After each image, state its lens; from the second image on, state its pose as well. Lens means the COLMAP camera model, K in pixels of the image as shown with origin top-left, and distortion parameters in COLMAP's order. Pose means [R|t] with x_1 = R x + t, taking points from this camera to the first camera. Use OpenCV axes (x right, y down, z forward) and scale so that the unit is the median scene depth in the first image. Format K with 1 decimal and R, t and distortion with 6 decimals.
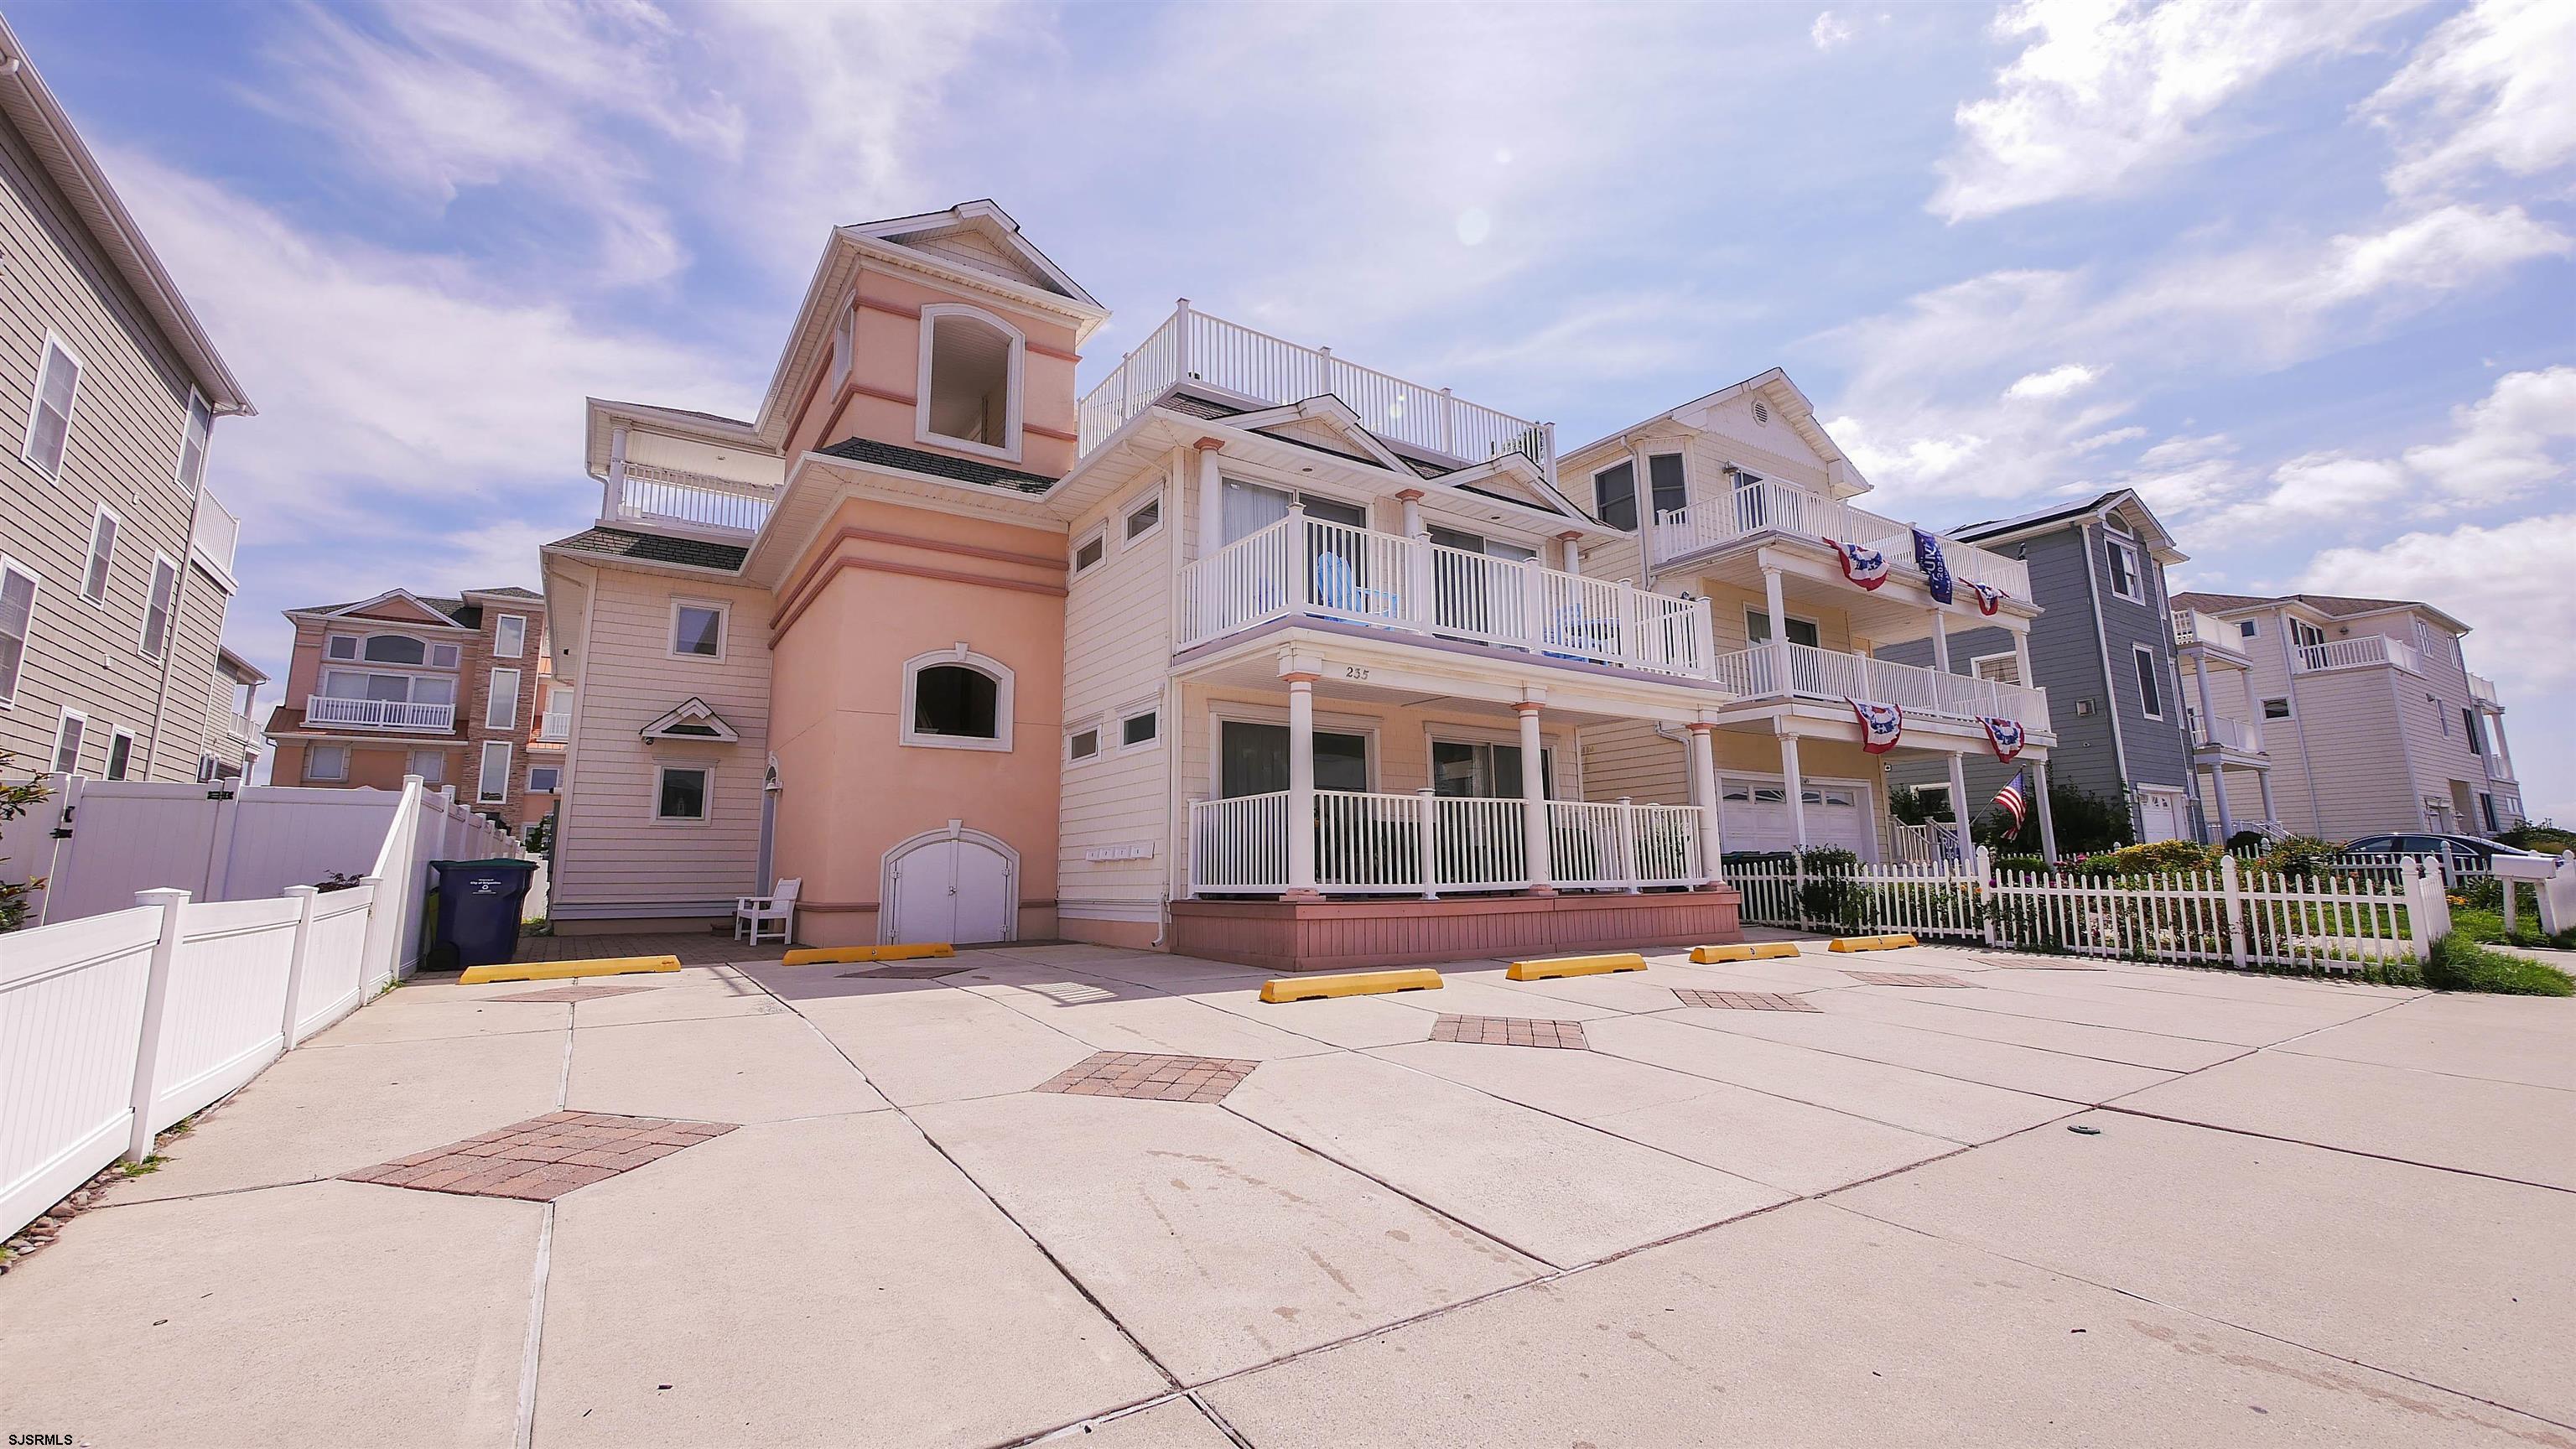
lens RADIAL K [[1058.1, 0, 1285.5], [0, 1058.1, 702.6], [0, 0, 1]] dist [-0.007259, 0.000666]
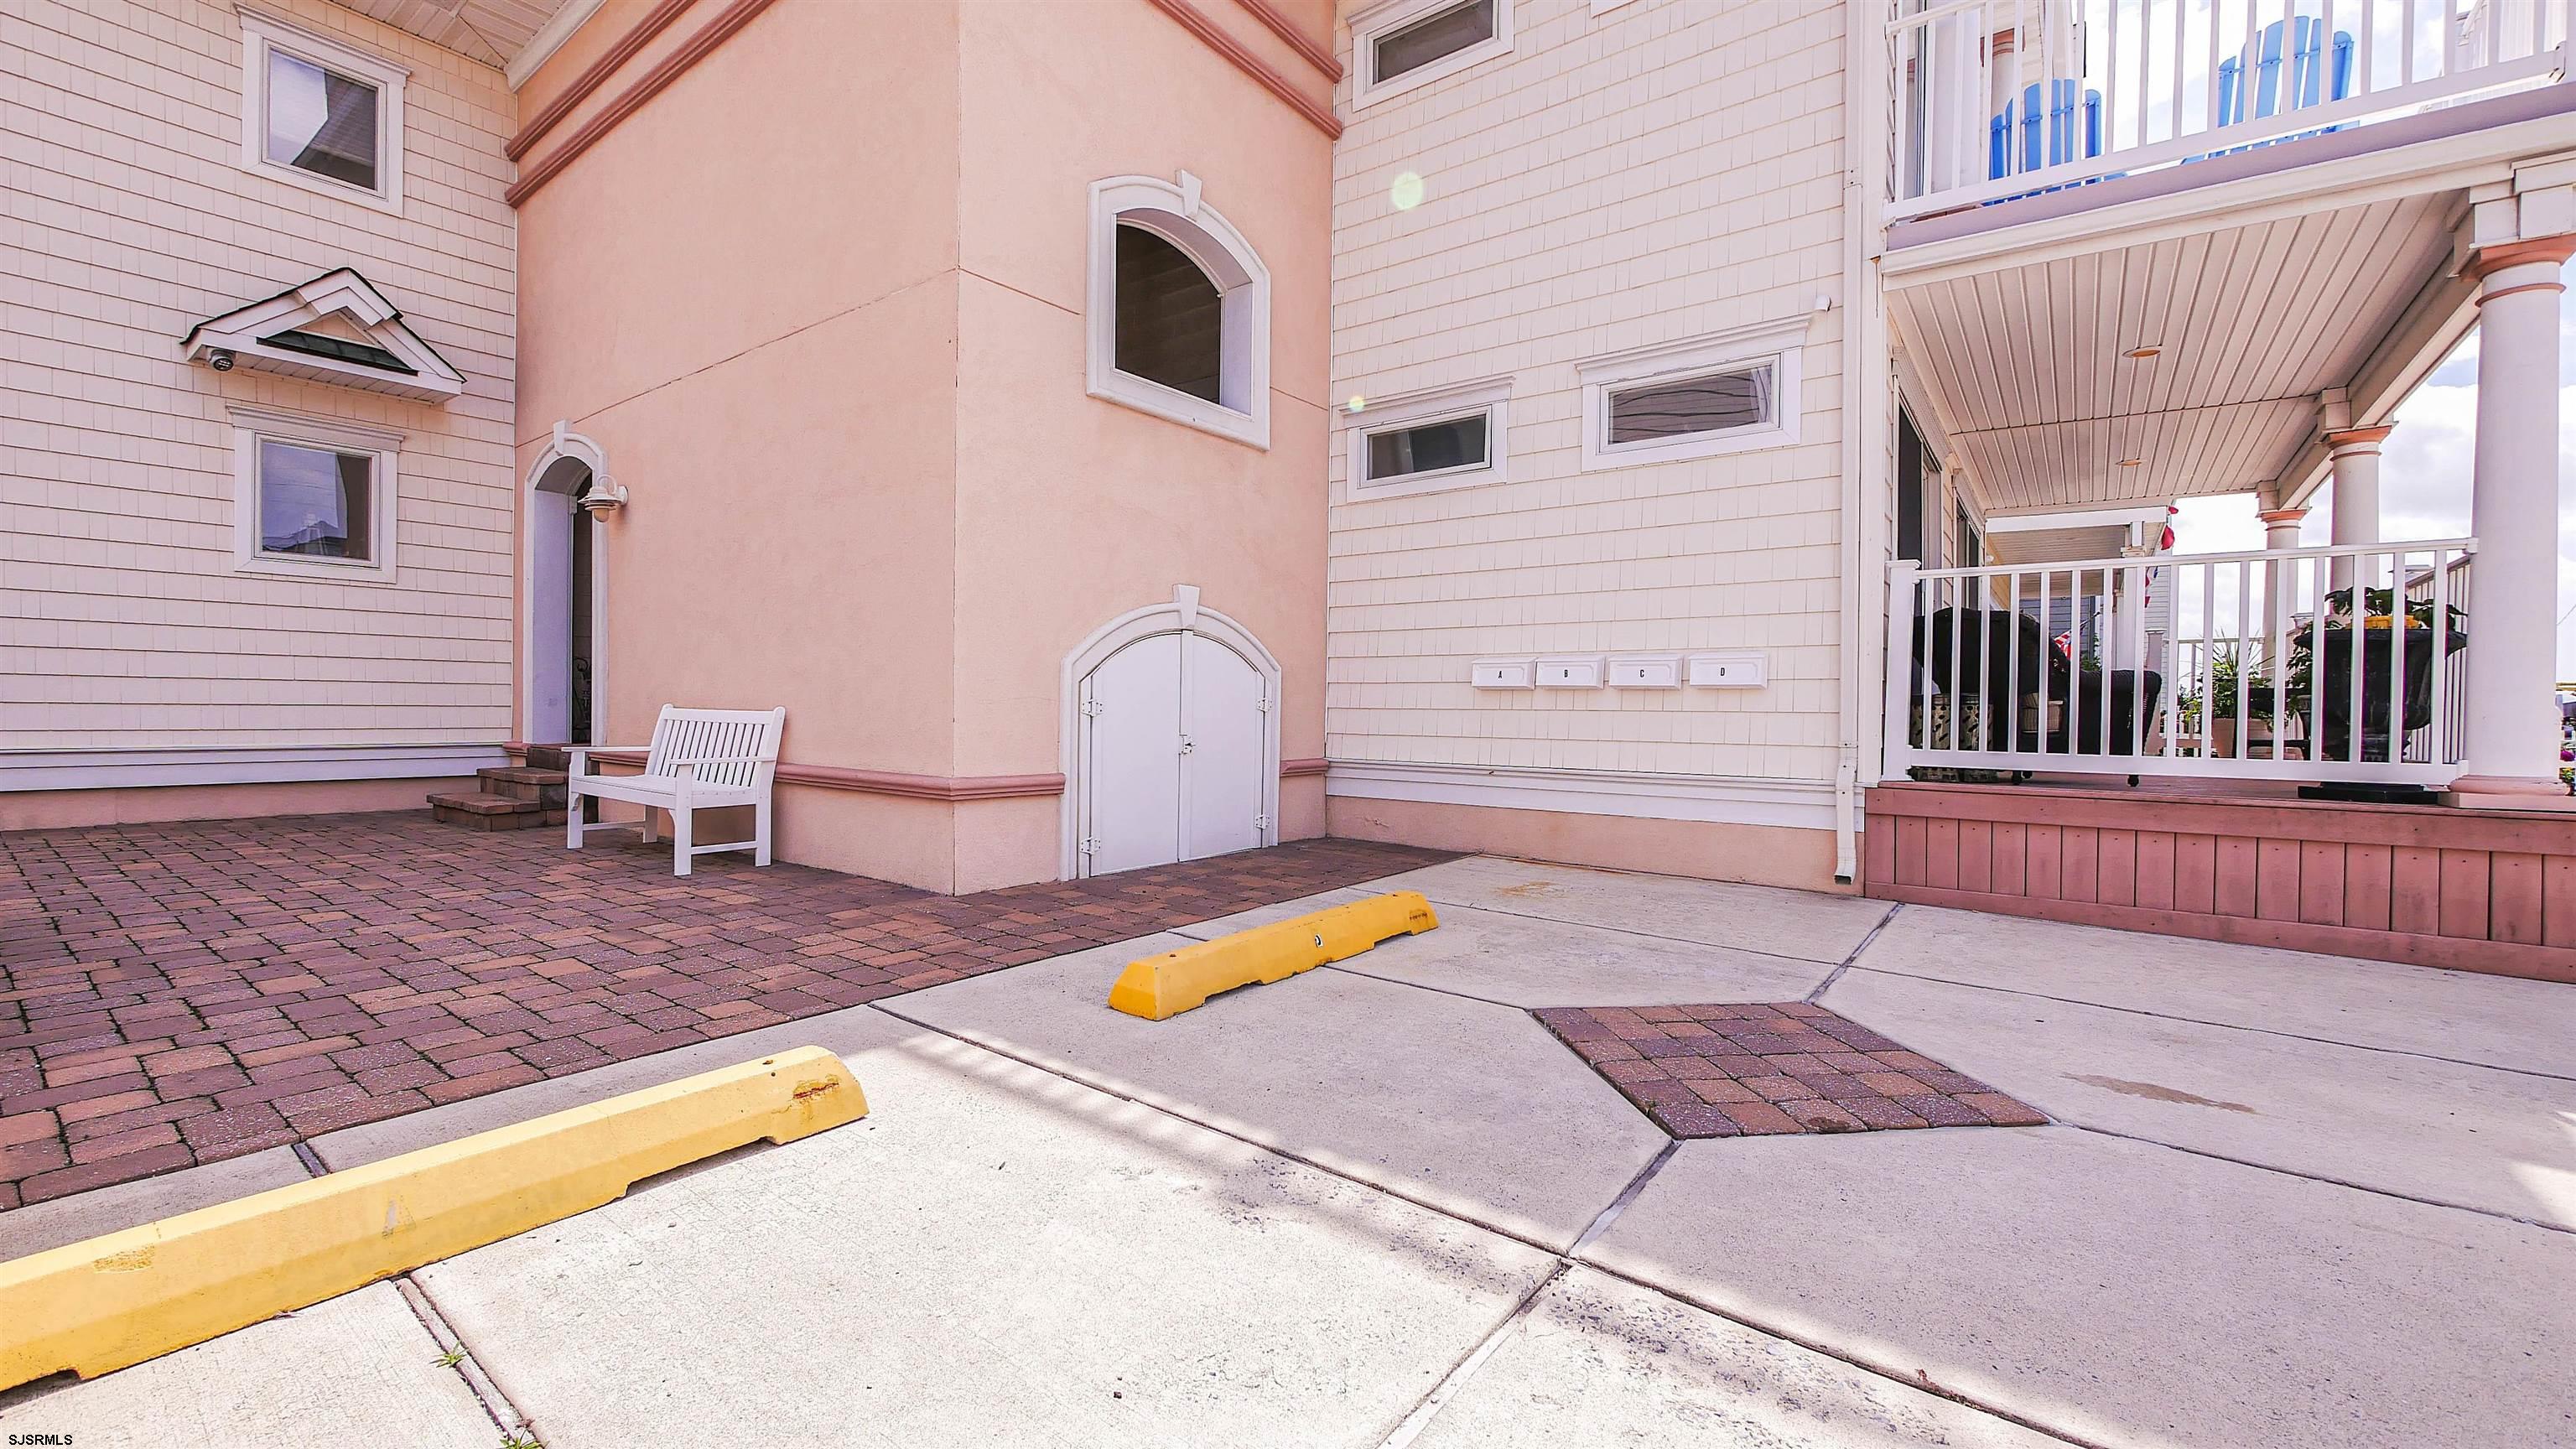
lens RADIAL K [[1058.1, 0, 1297.8], [0, 1058.1, 719.9], [0, 0, 1]] dist [-0.007259, 0.000666]
pose [[0.944839, 0.019583, 0.326948, -0.398599], [-0.077604, 0.983172, 0.165377, 0.086054], [-0.318208, -0.181627, 0.930460, 0.546130]]
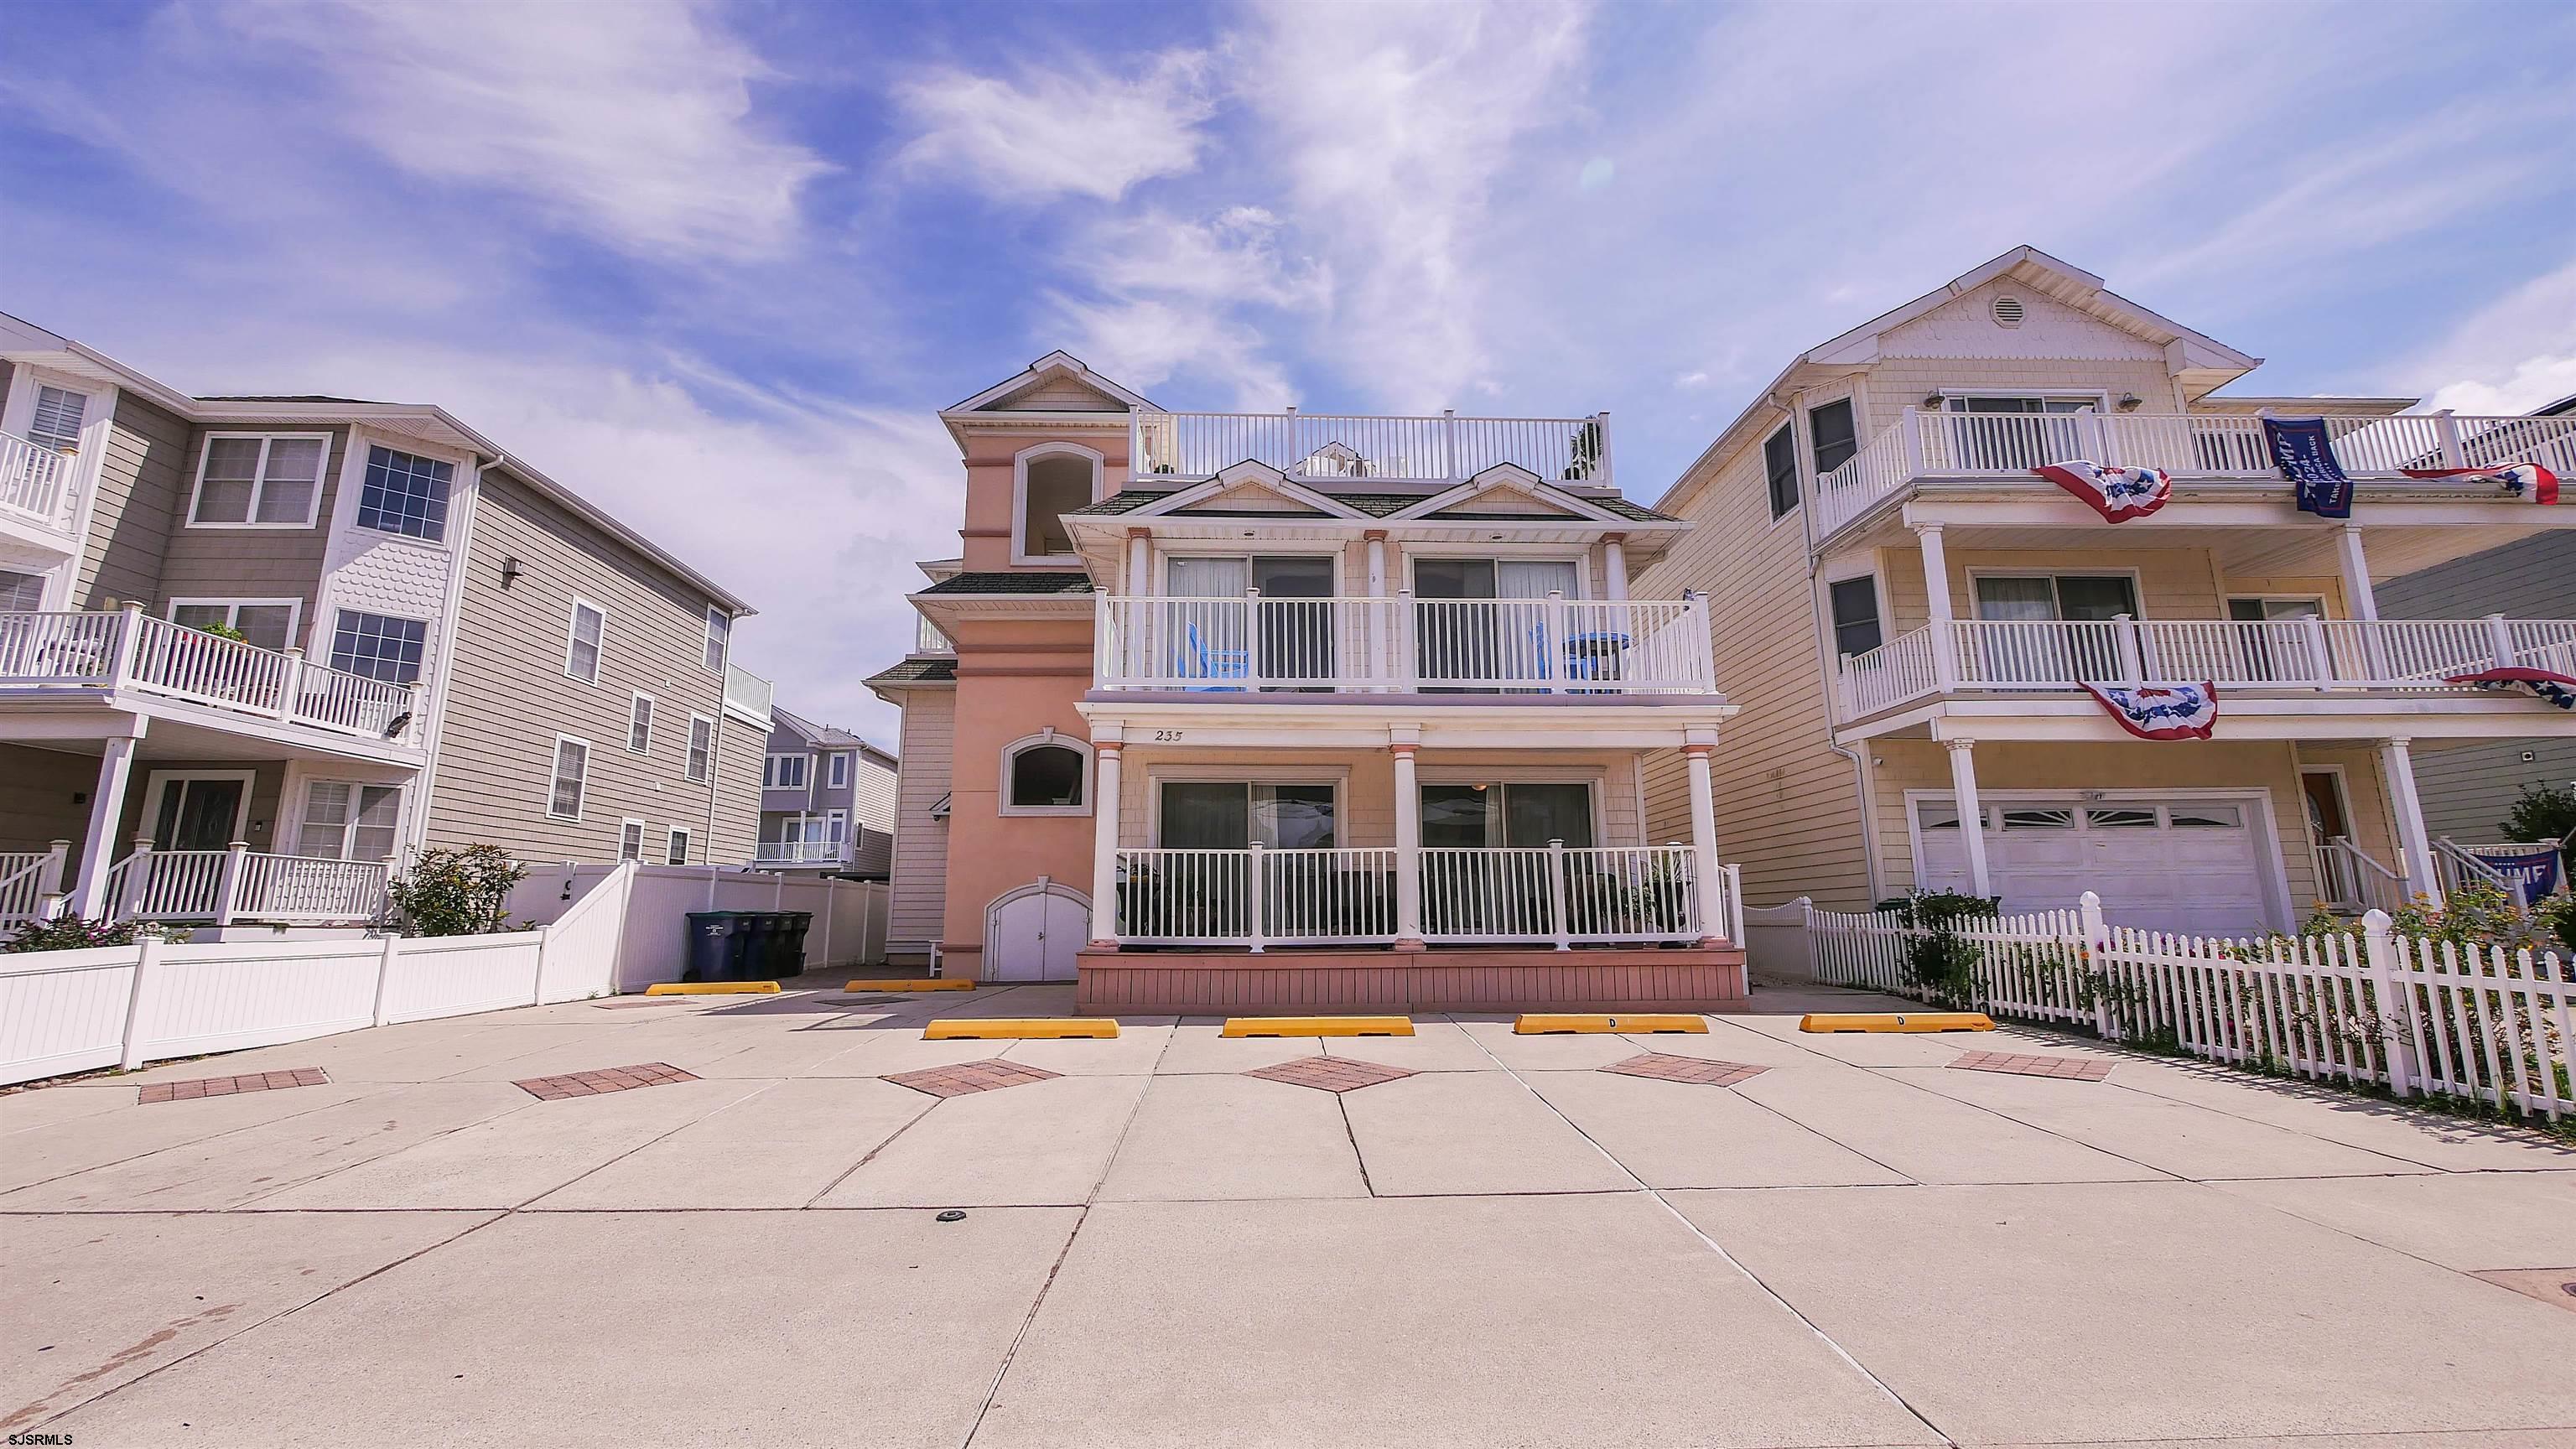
lens RADIAL K [[1058.1, 0, 1294.8], [0, 1058.1, 723.4], [0, 0, 1]] dist [-0.007259, 0.000666]
pose [[0.849010, -0.091546, -0.520386, 0.545647], [0.083109, 0.995754, -0.039579, 0.009382], [0.521799, -0.009645, 0.853014, 0.127103]]
